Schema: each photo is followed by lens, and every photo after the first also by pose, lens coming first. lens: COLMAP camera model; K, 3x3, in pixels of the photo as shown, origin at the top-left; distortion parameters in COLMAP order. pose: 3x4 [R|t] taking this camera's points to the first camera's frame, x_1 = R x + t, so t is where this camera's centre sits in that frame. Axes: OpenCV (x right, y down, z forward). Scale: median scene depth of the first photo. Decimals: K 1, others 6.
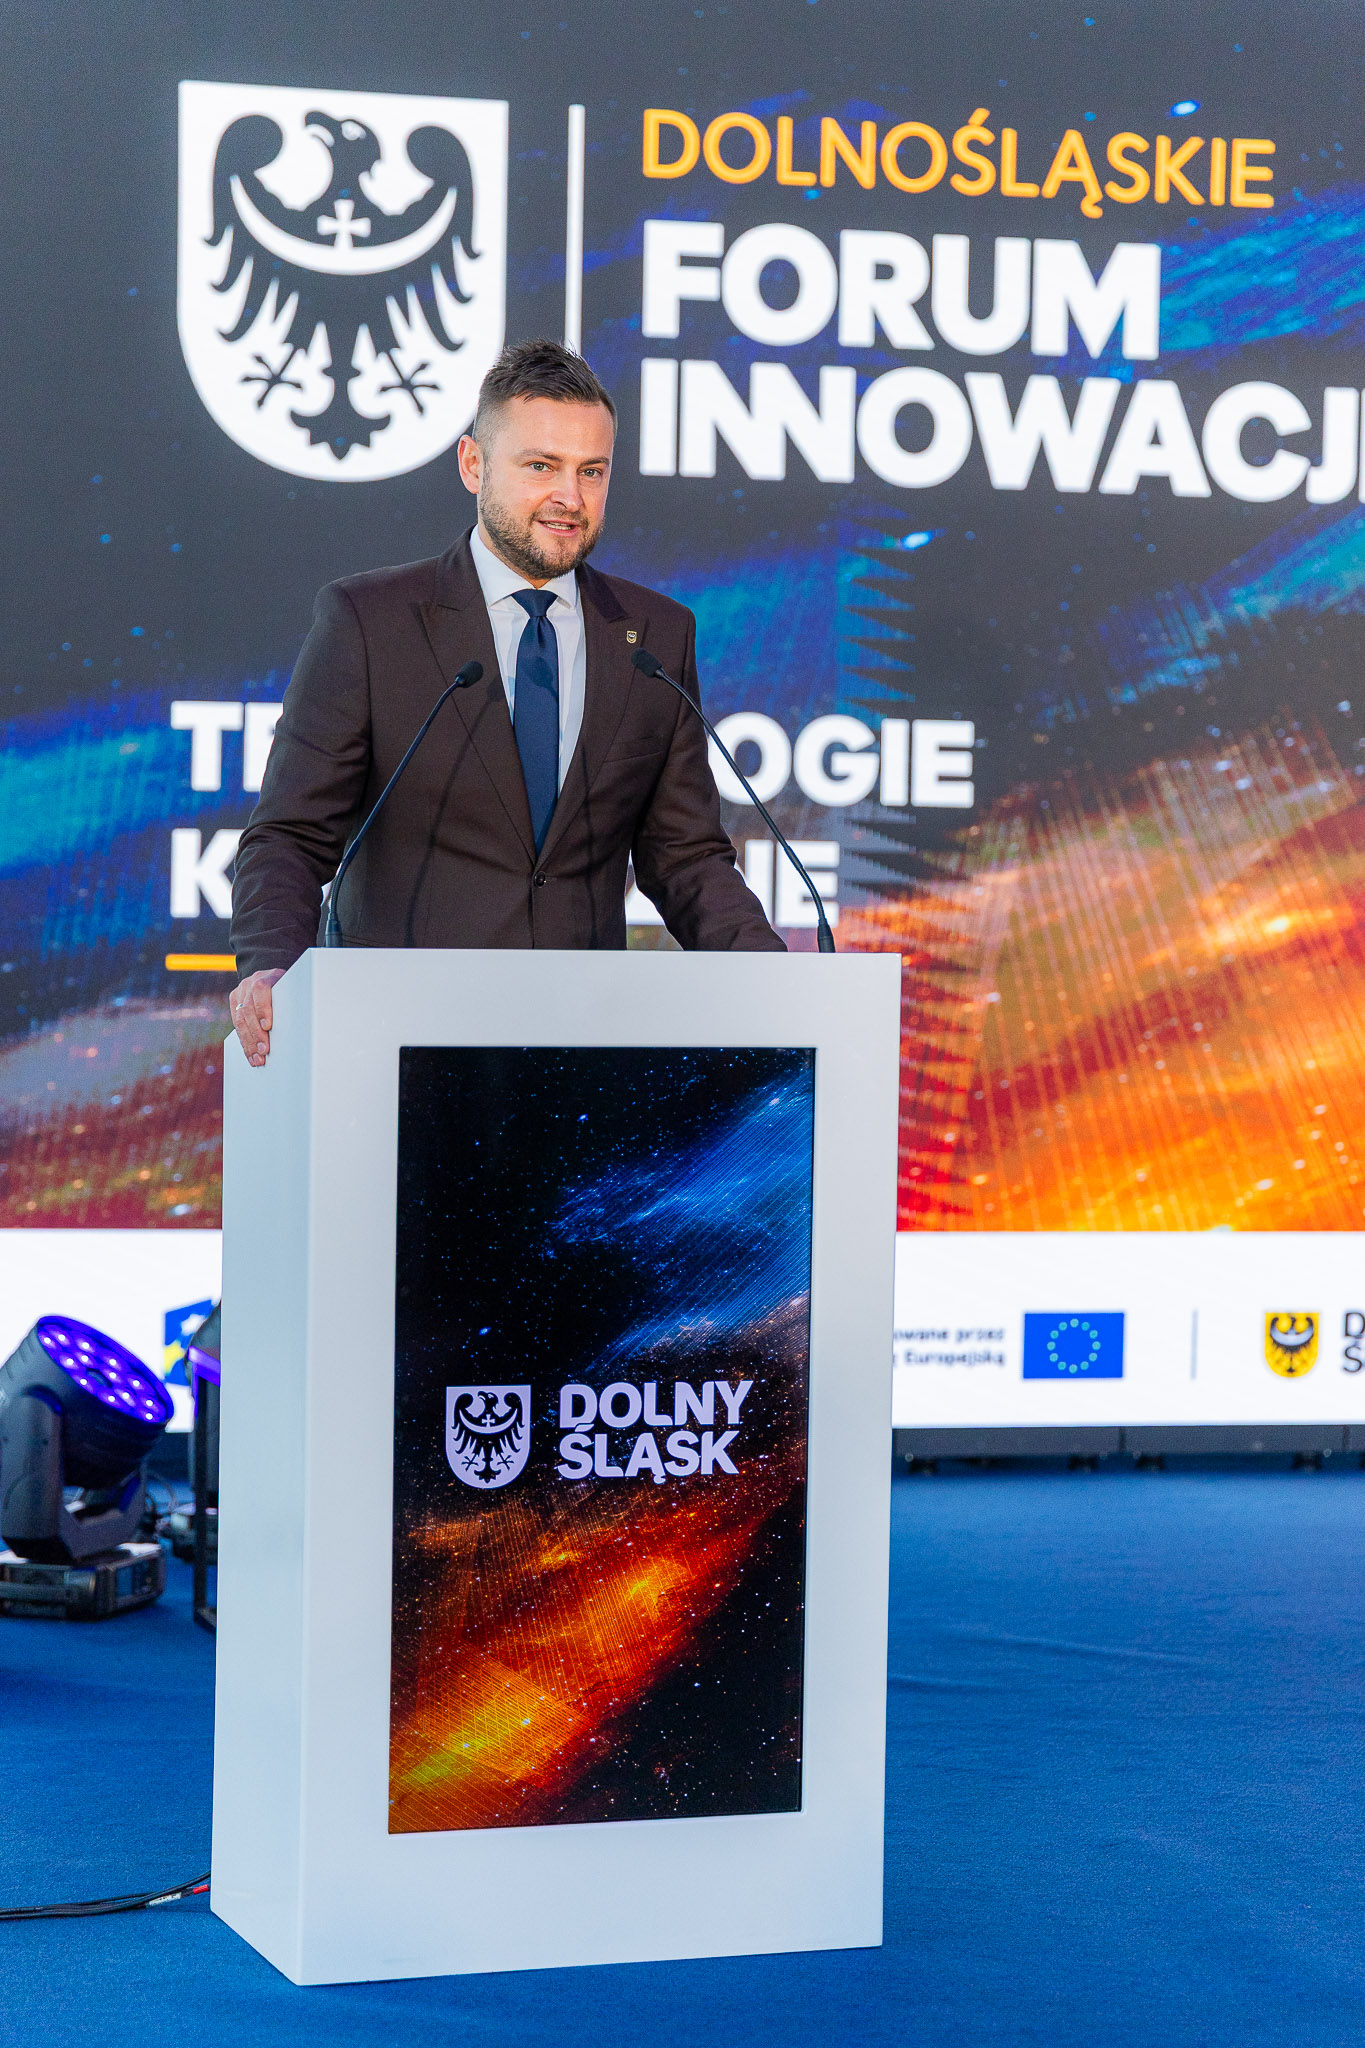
lens RADIAL K [[4899.3, 0, 682.5], [0, 4899.3, 1024.0], [0, 0, 1]] dist [-0.448932, 8.236228]
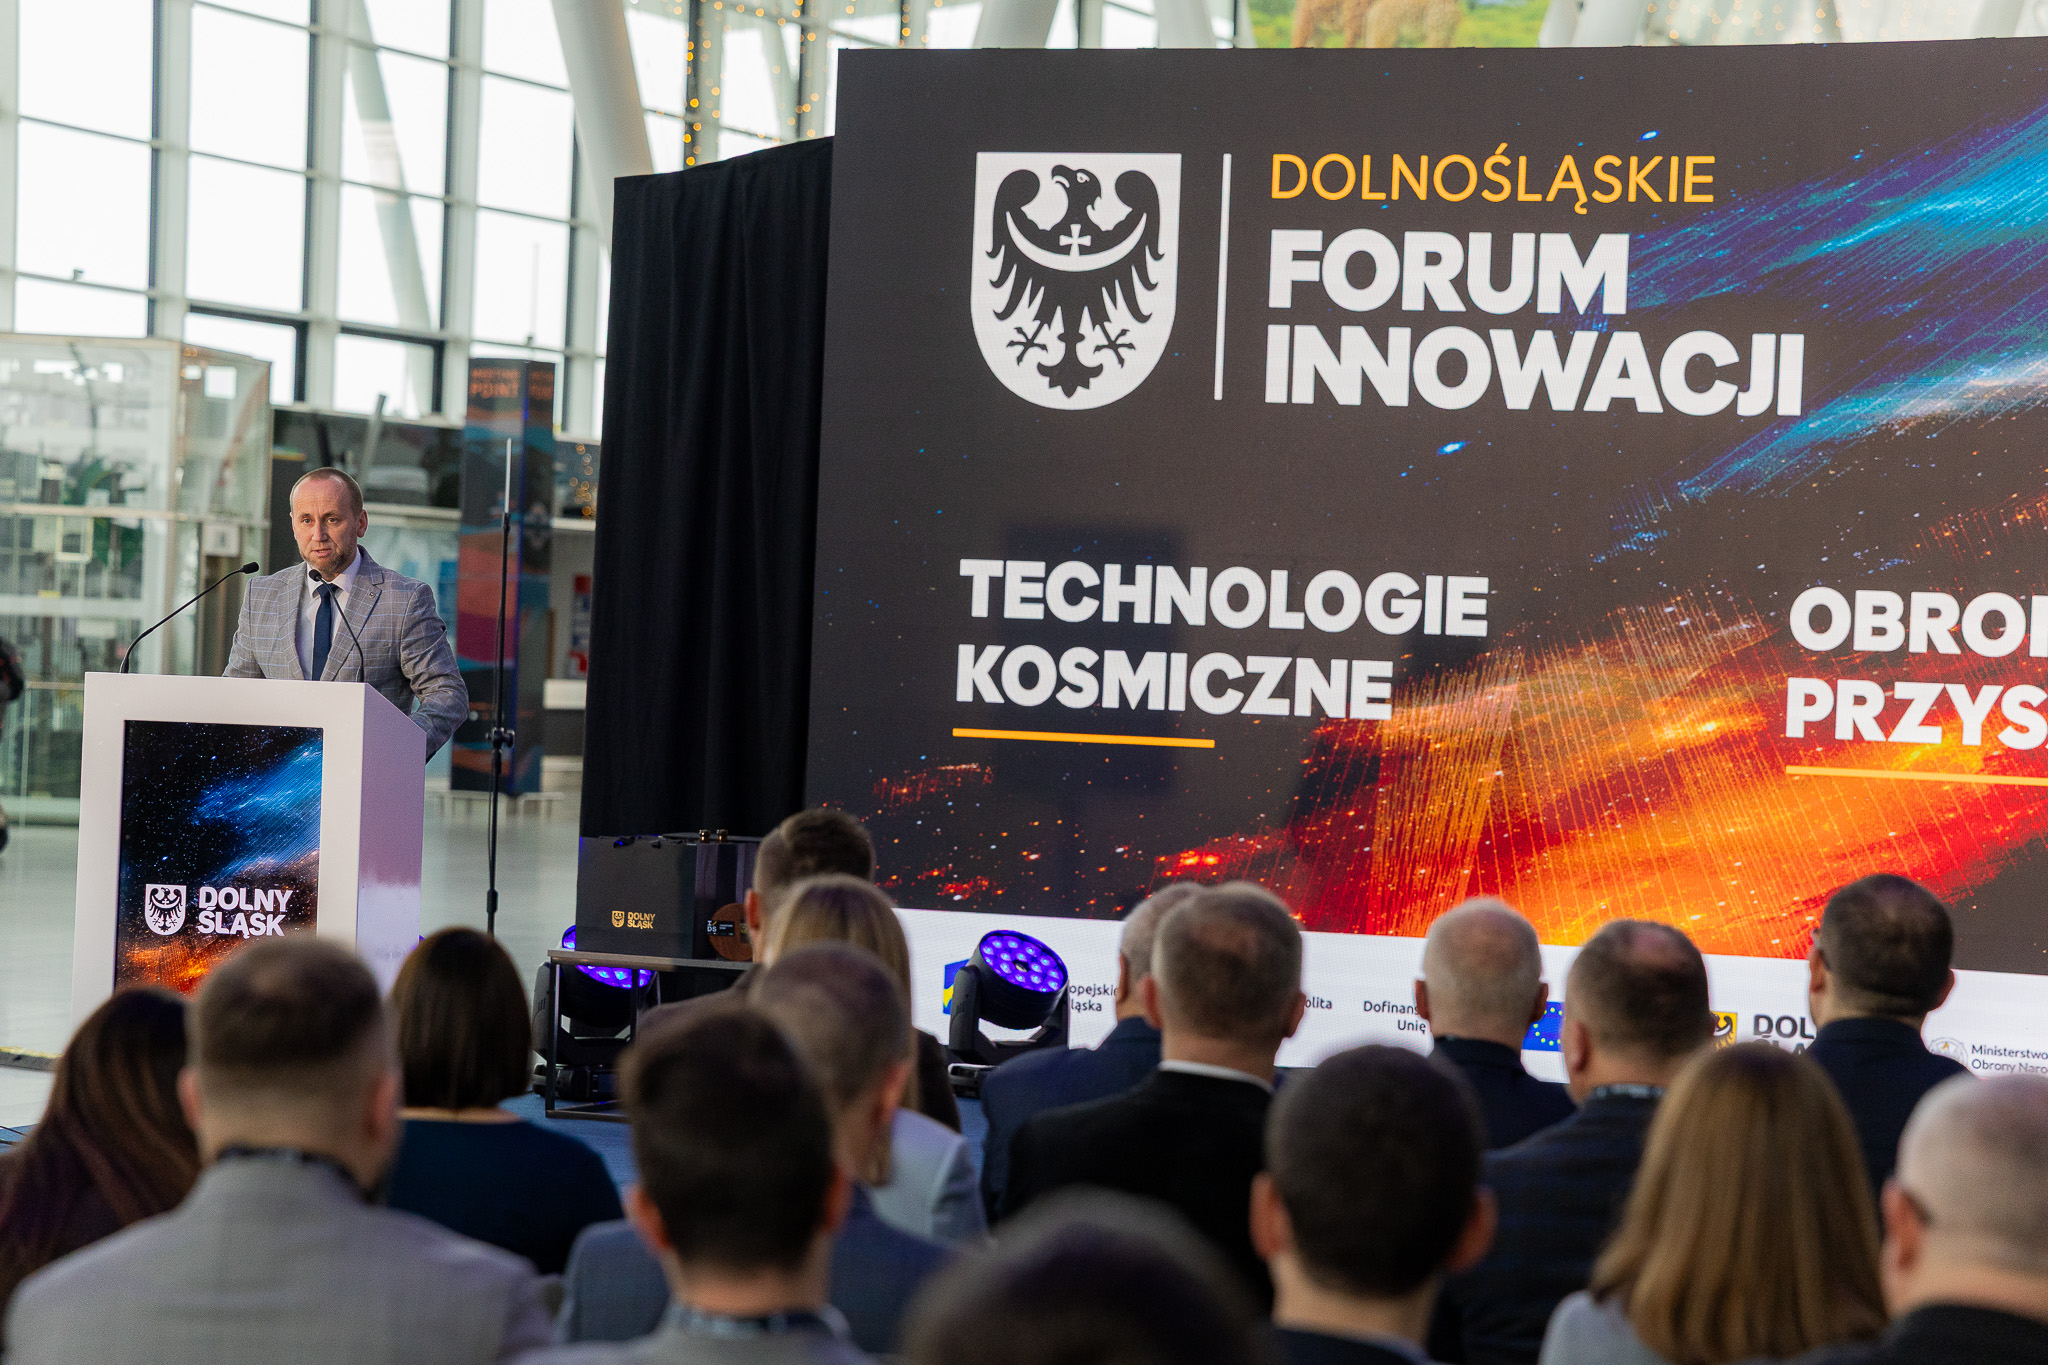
lens RADIAL K [[5862.5, 0, 1024.0], [0, 5862.5, 682.5], [0, 0, 1]] dist [-0.853353, 26.184853]
pose [[0.820880, 0.016165, -0.570872, 0.914802], [-0.042495, 0.998557, -0.032831, 0.029512], [0.569517, 0.051210, 0.820383, -0.453996]]
